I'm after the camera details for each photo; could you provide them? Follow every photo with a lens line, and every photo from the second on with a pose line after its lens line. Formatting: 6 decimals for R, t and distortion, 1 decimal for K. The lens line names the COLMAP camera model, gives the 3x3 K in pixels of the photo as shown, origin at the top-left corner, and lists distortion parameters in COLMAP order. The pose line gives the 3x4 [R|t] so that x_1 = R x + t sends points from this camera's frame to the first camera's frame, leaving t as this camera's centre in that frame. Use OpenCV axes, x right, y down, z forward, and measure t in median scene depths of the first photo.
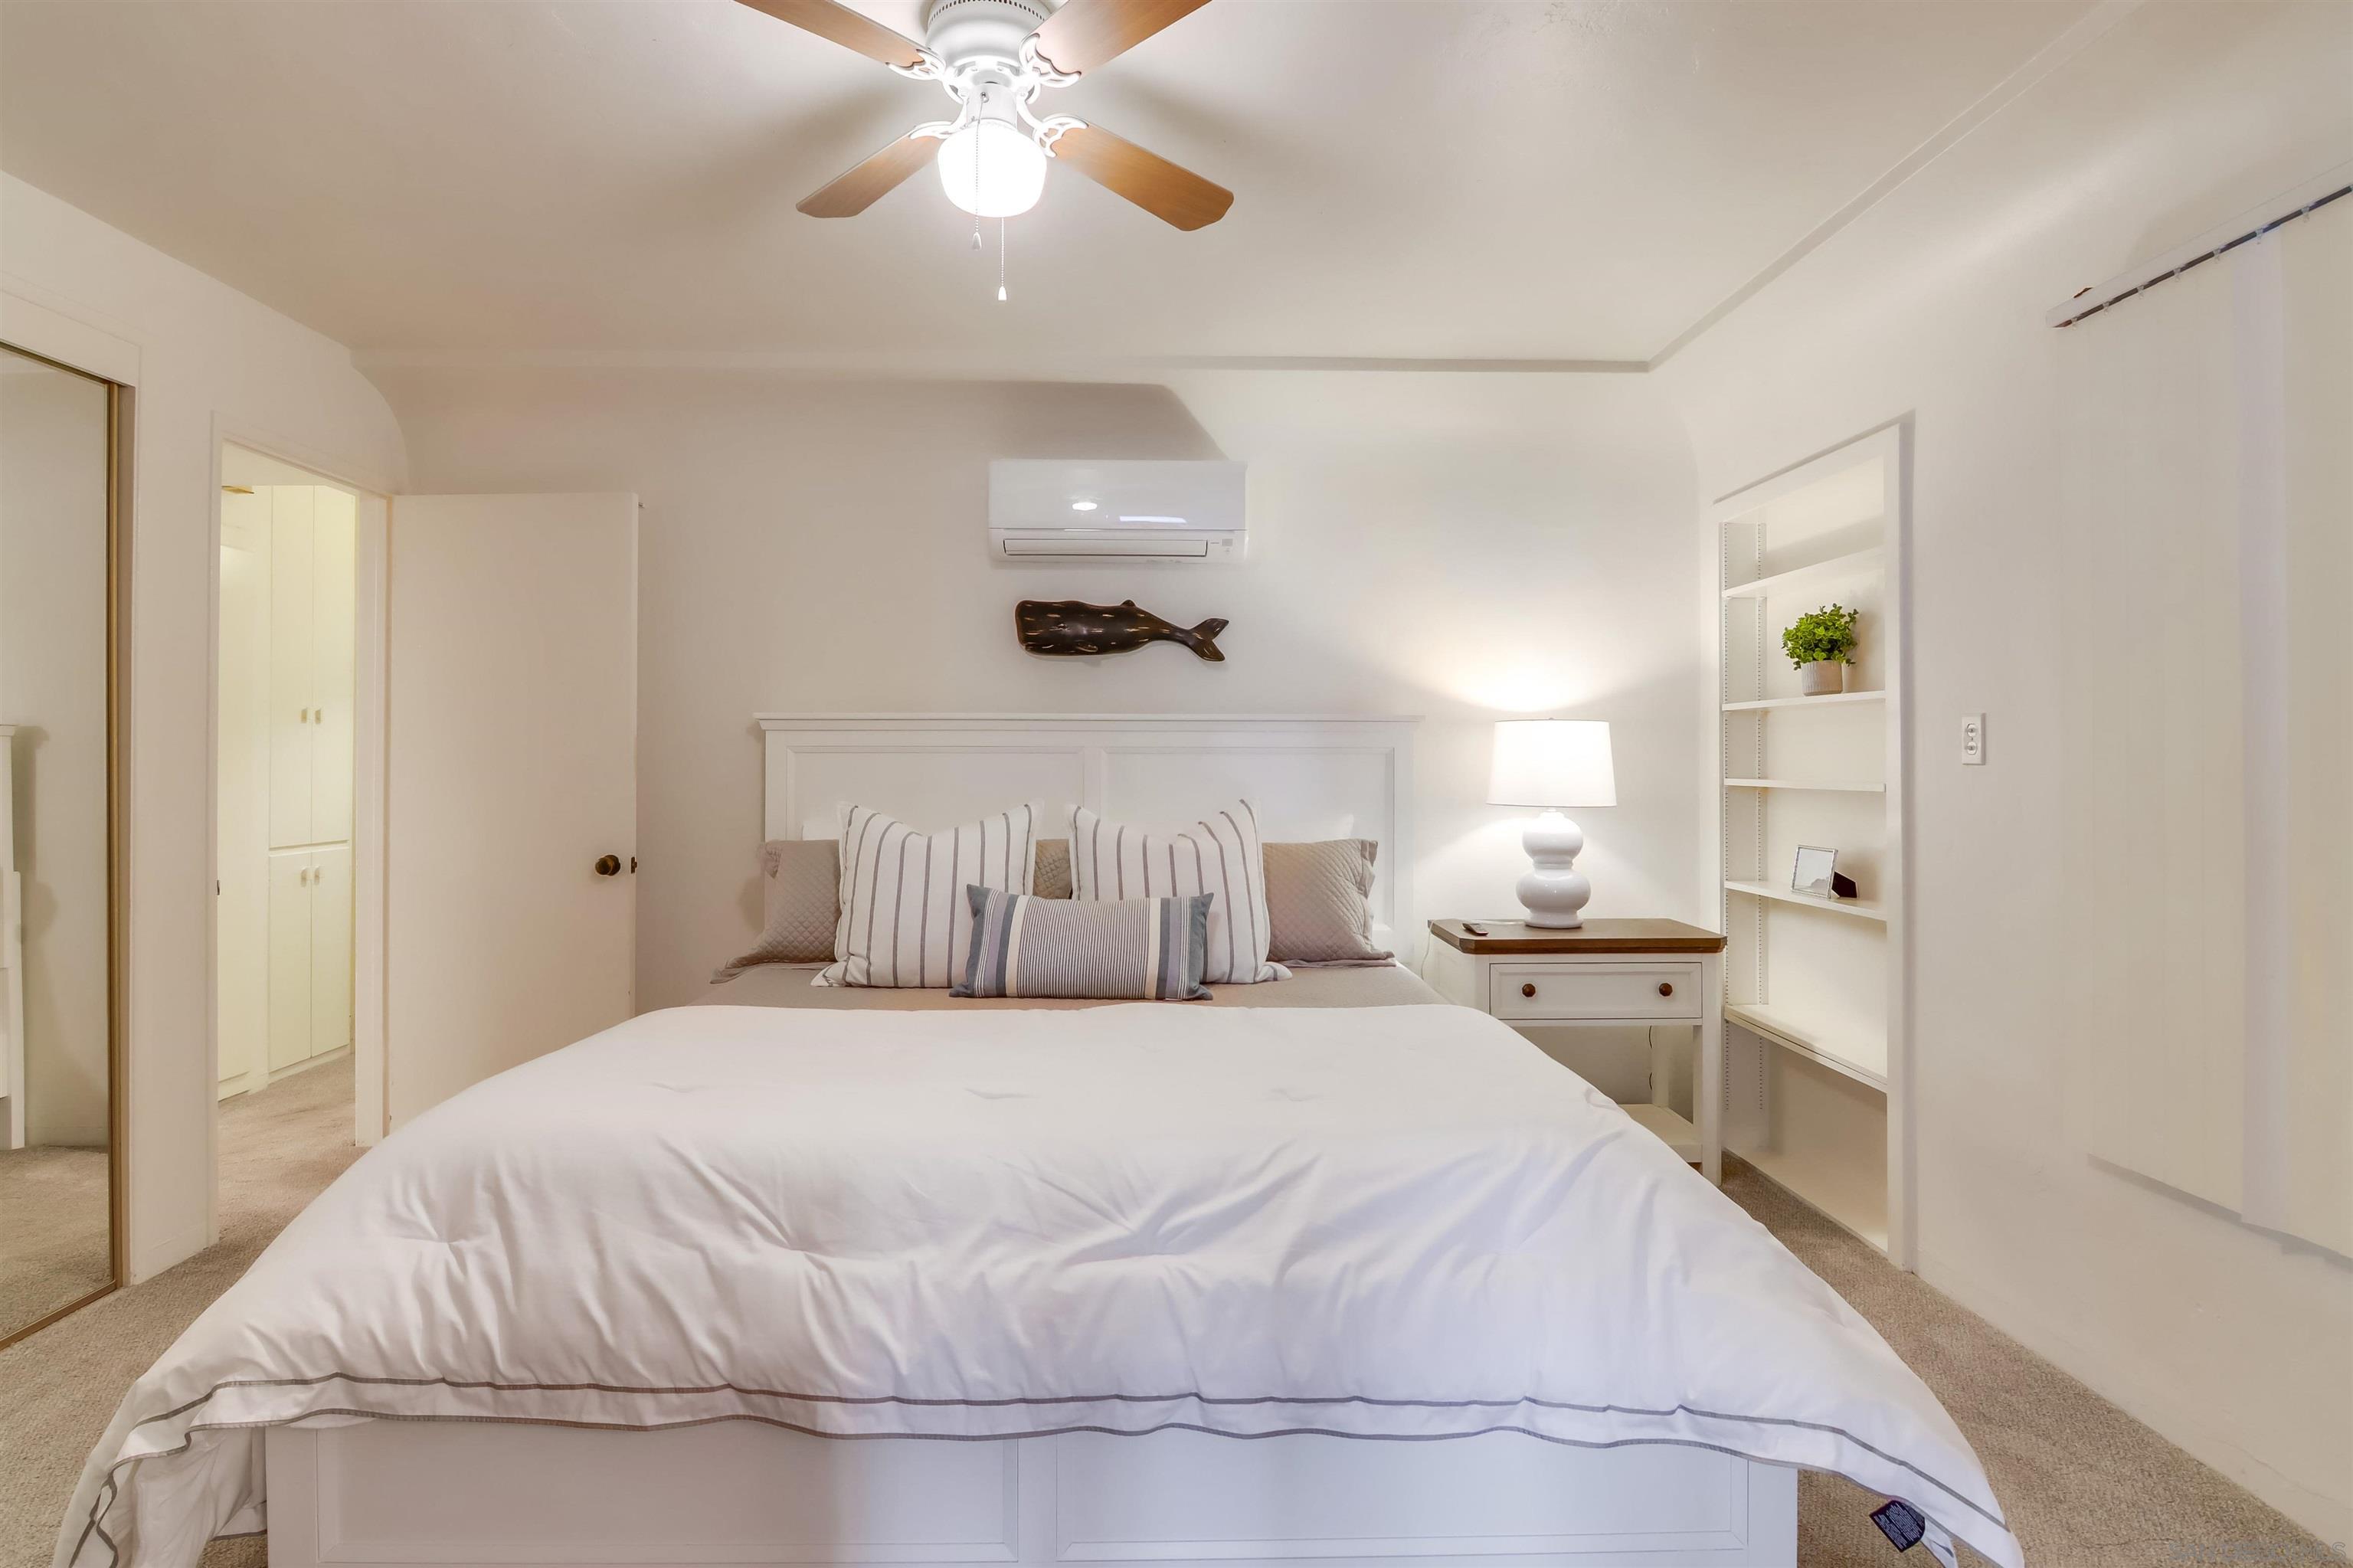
lens RADIAL K [[1218.6, 0, 1185.8], [0, 1218.6, 772.0], [0, 0, 1]] dist [0.002424, -0.014720]
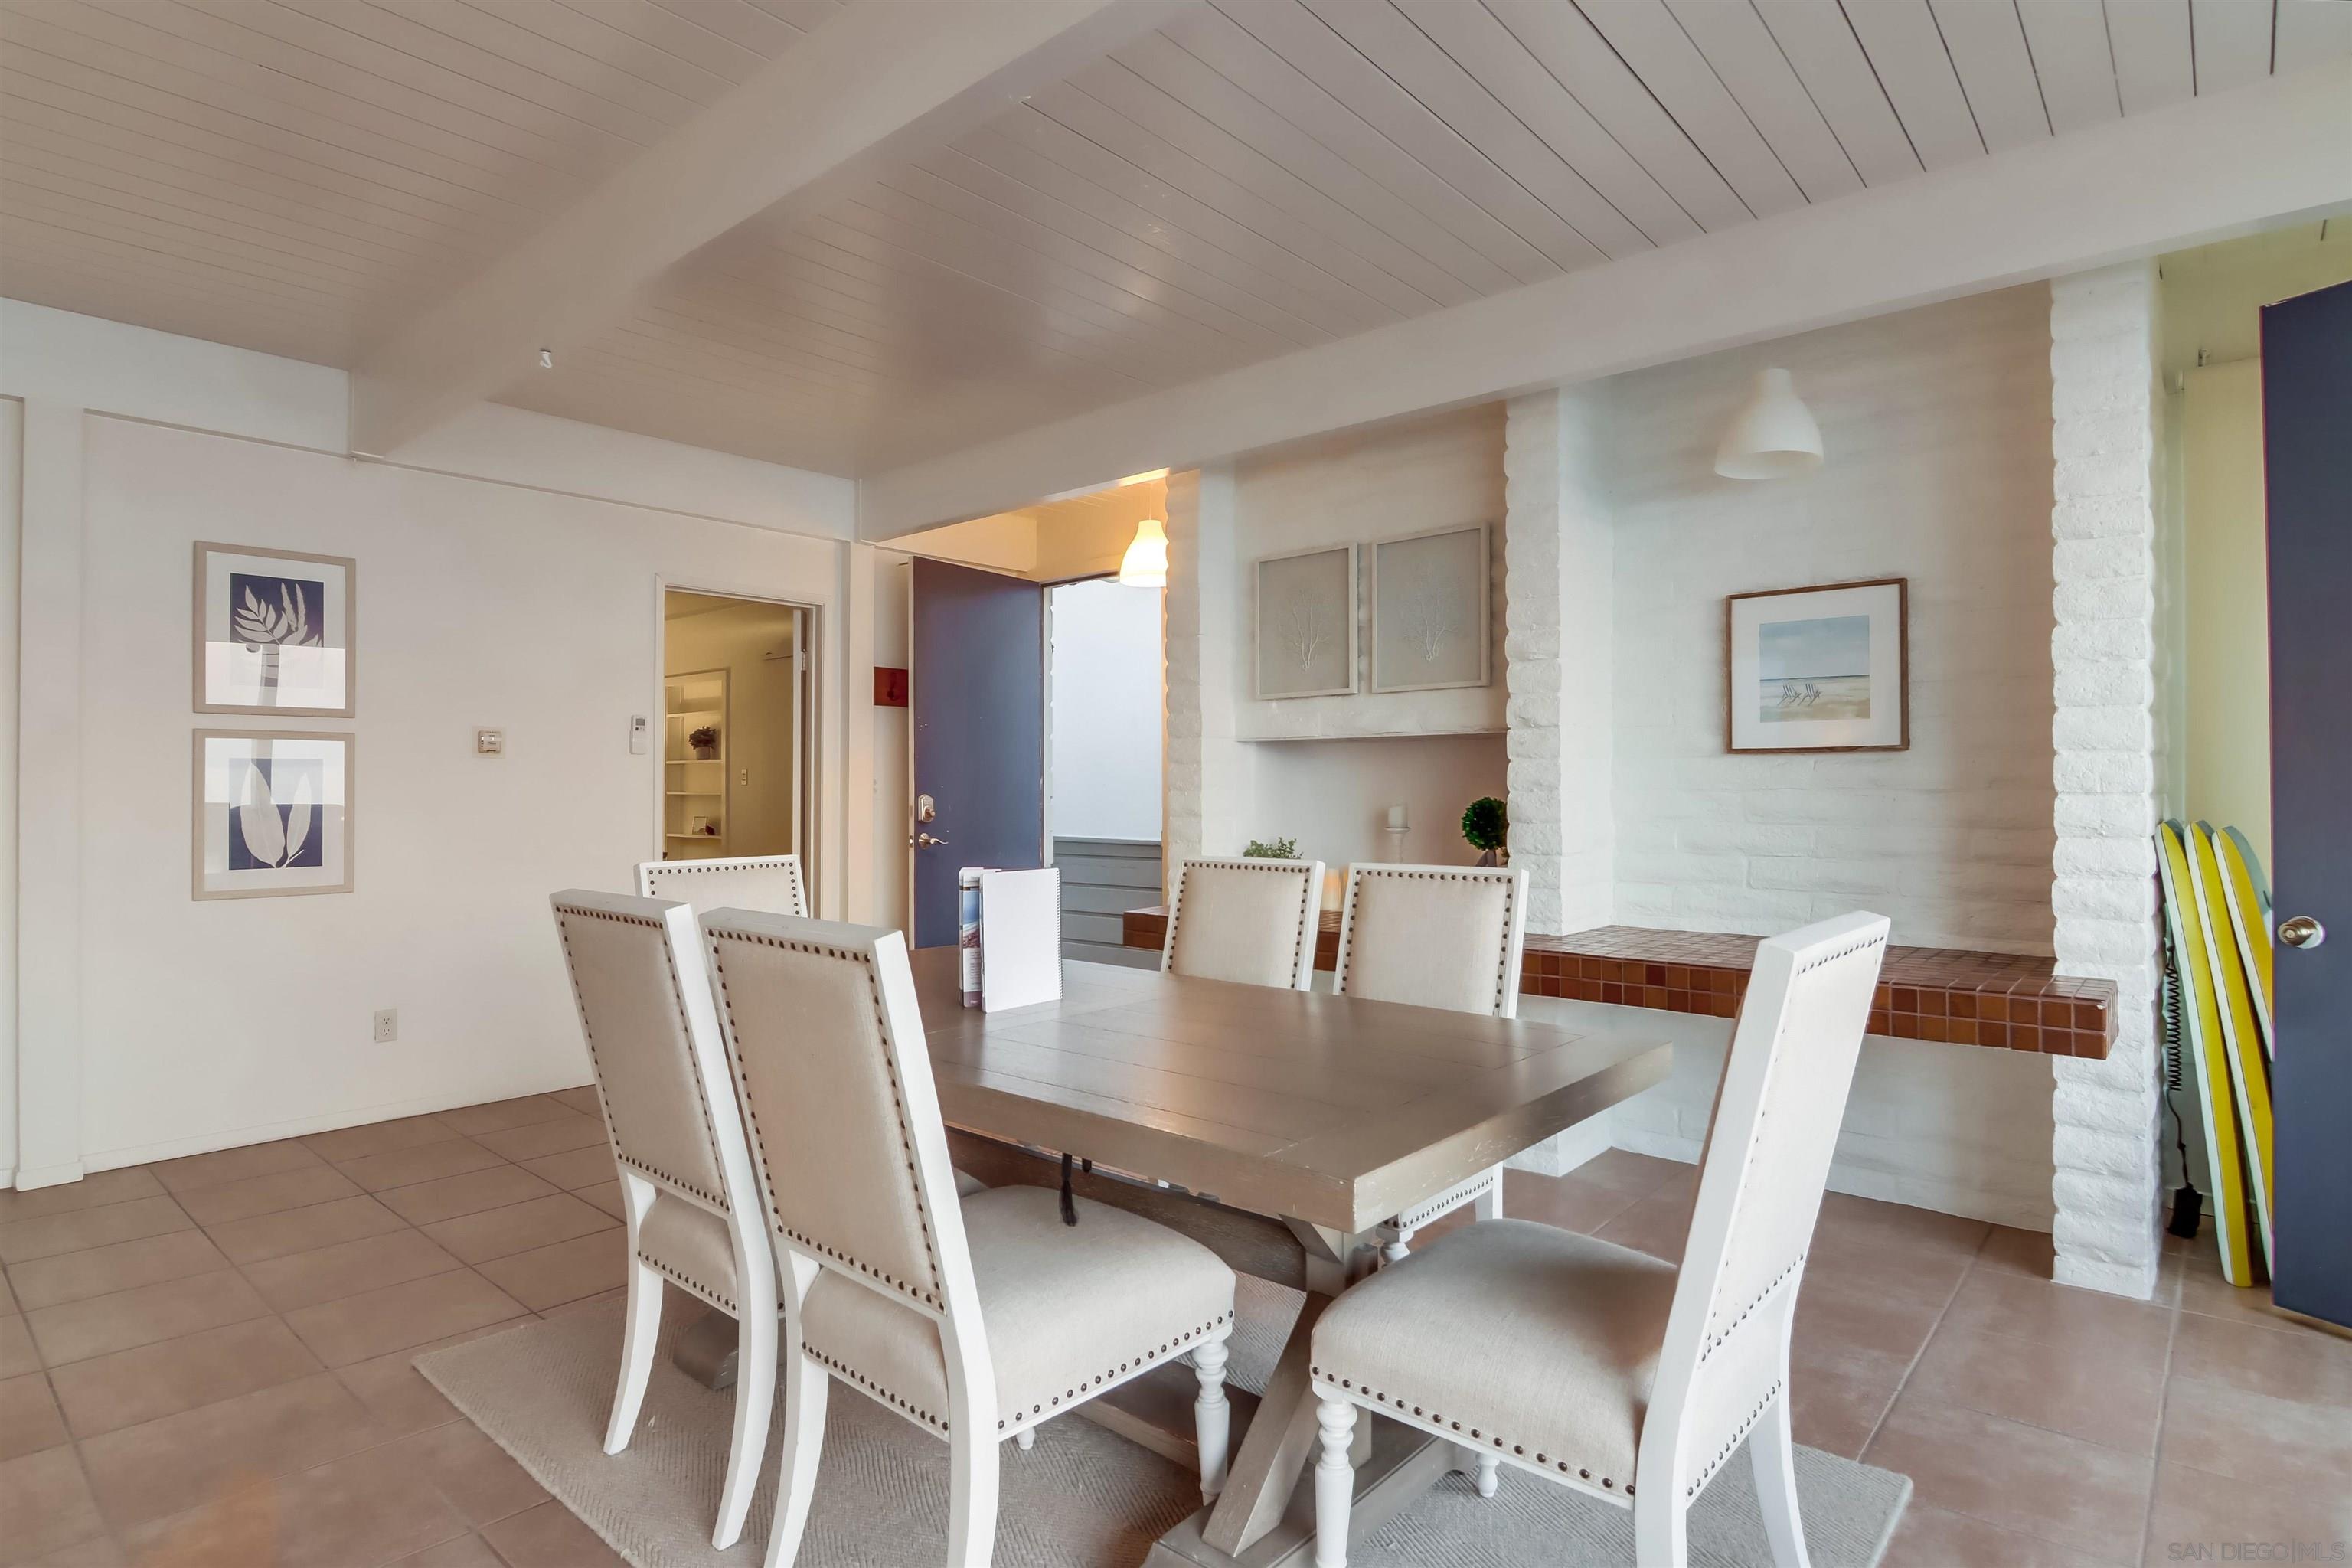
lens RADIAL K [[1201.6, 0, 1176.0], [0, 1201.6, 784.0], [0, 0, 1]] dist [-0.000756, -0.017679]
pose [[0.694589, 0.011854, 0.719309, -0.602406], [0.004113, 0.999782, -0.020447, 0.044897], [-0.719395, 0.017161, 0.694389, -1.455597]]
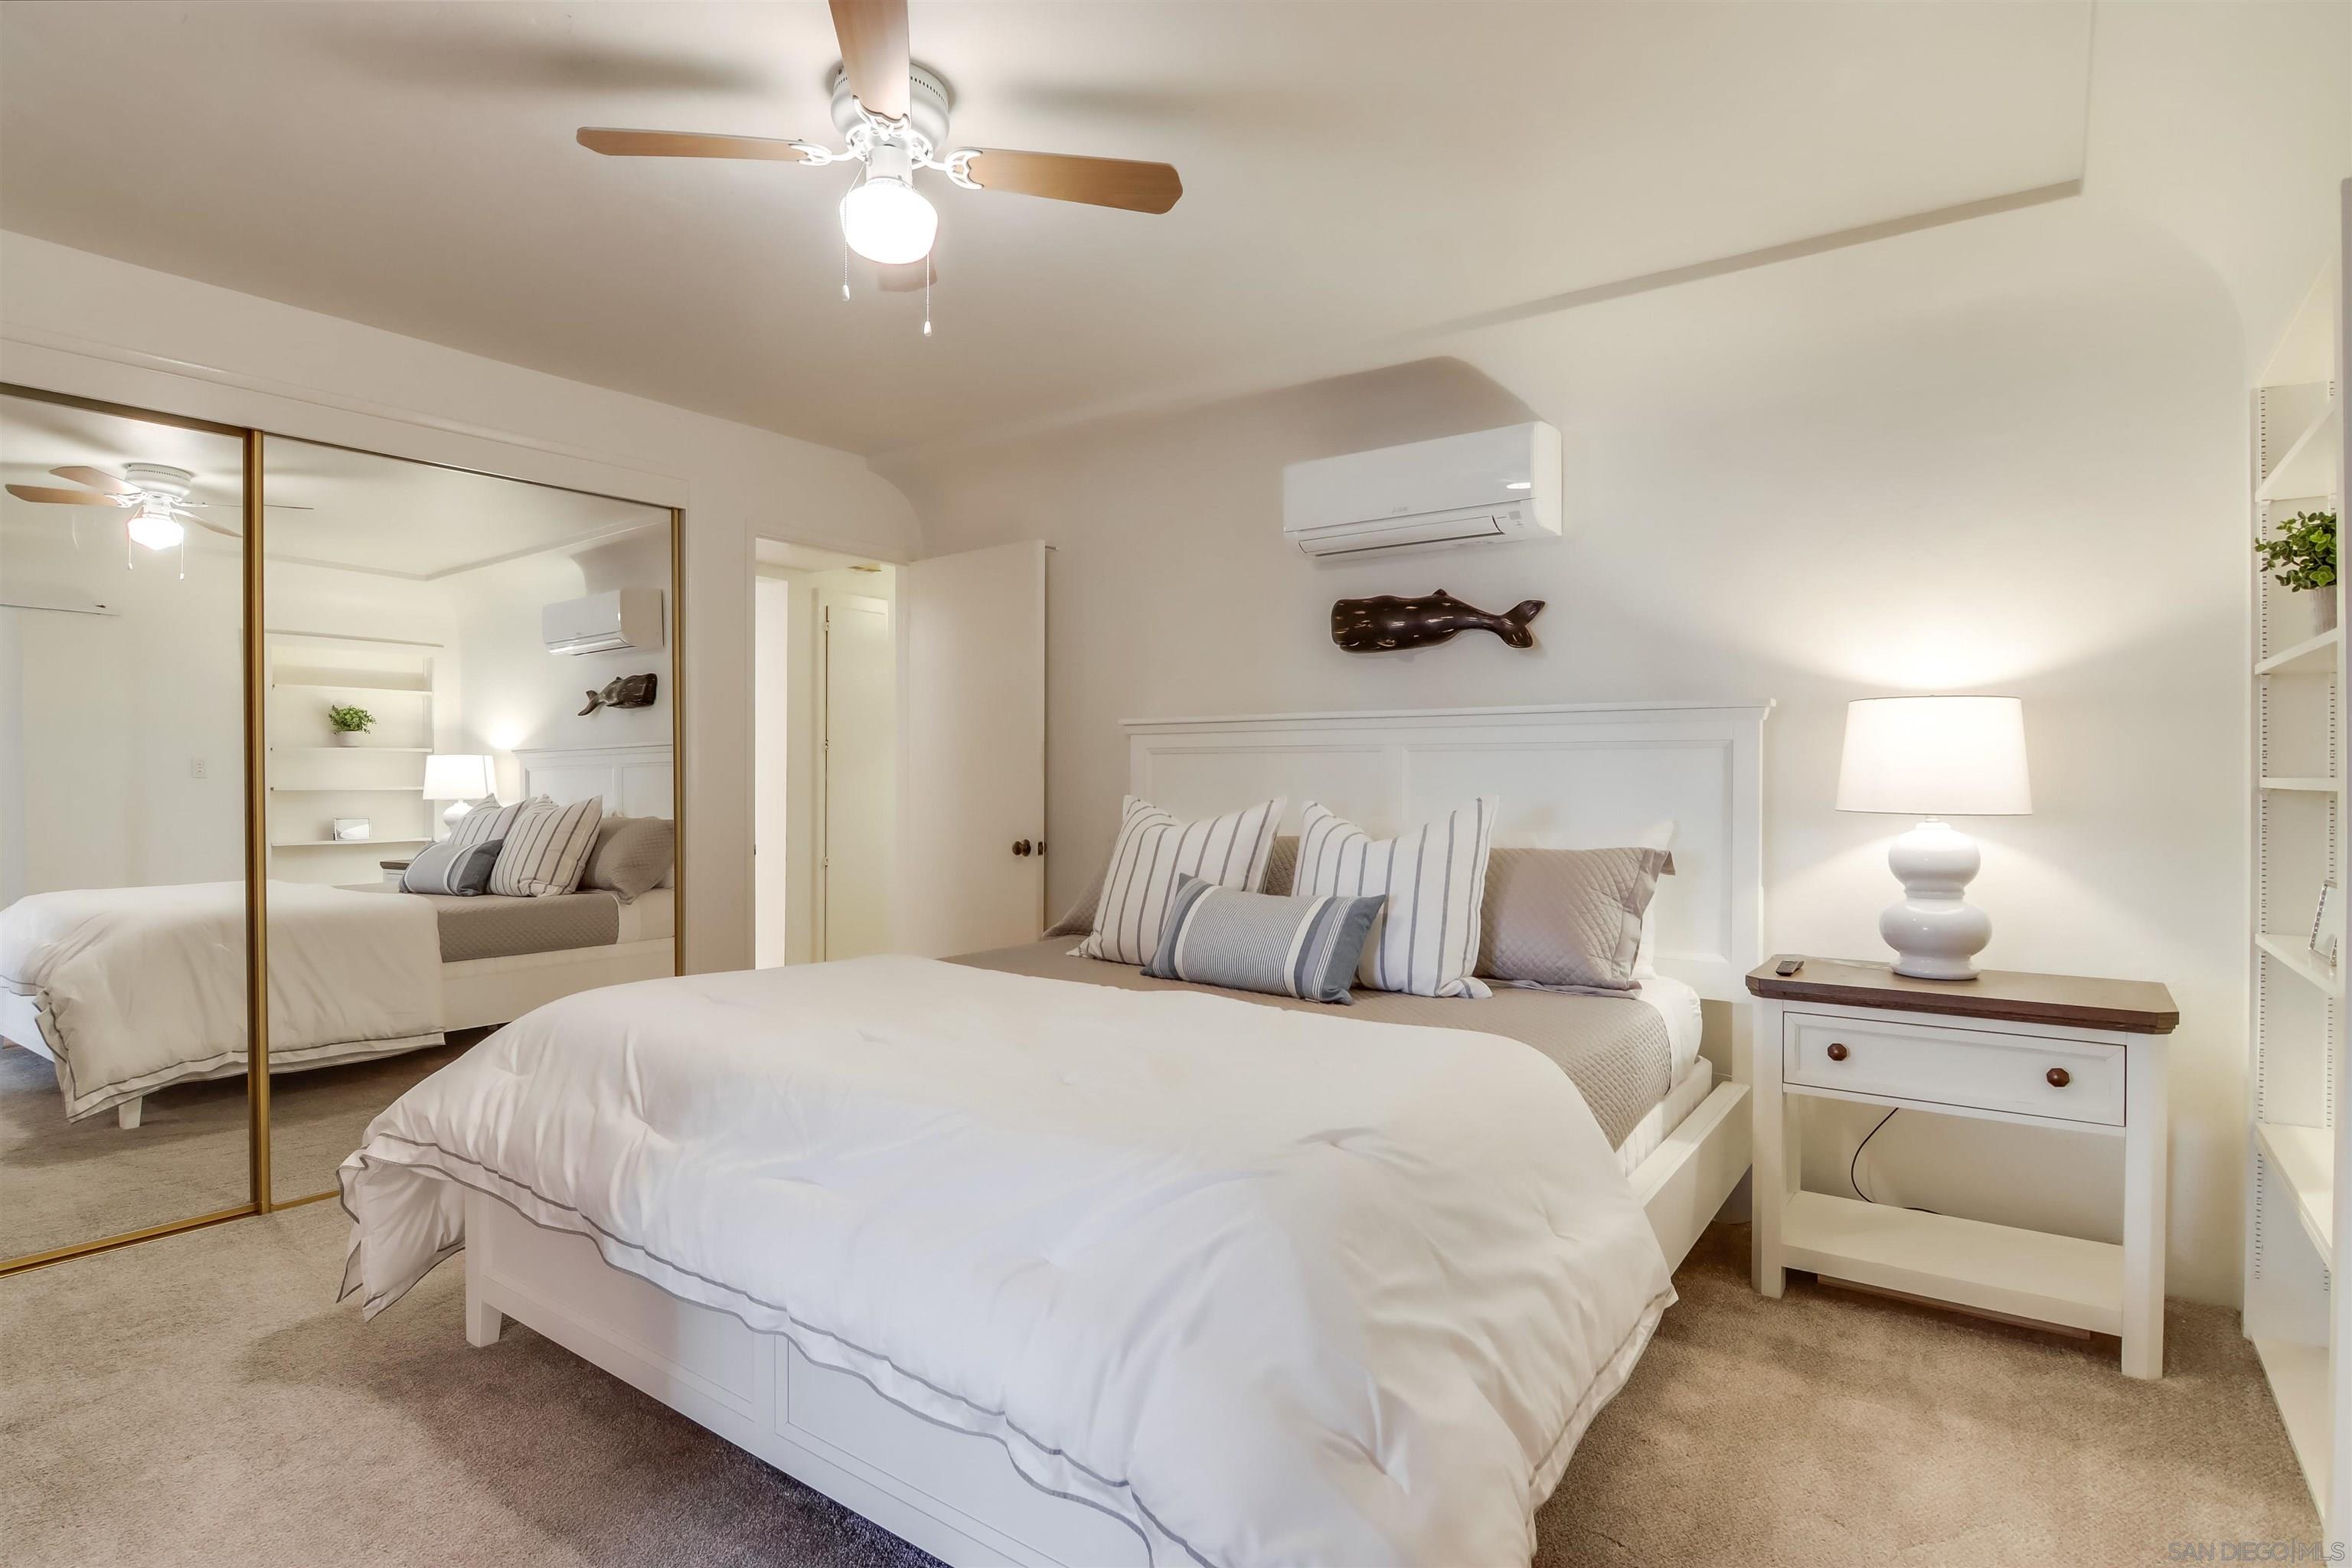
lens RADIAL K [[1201.6, 0, 1176.0], [0, 1201.6, 784.0], [0, 0, 1]] dist [-0.000756, -0.017679]
pose [[0.794998, 0.003817, -0.606601, 0.376653], [-0.007082, 0.999970, -0.002989, 0.015330], [0.606571, 0.006672, 0.795001, 0.141436]]
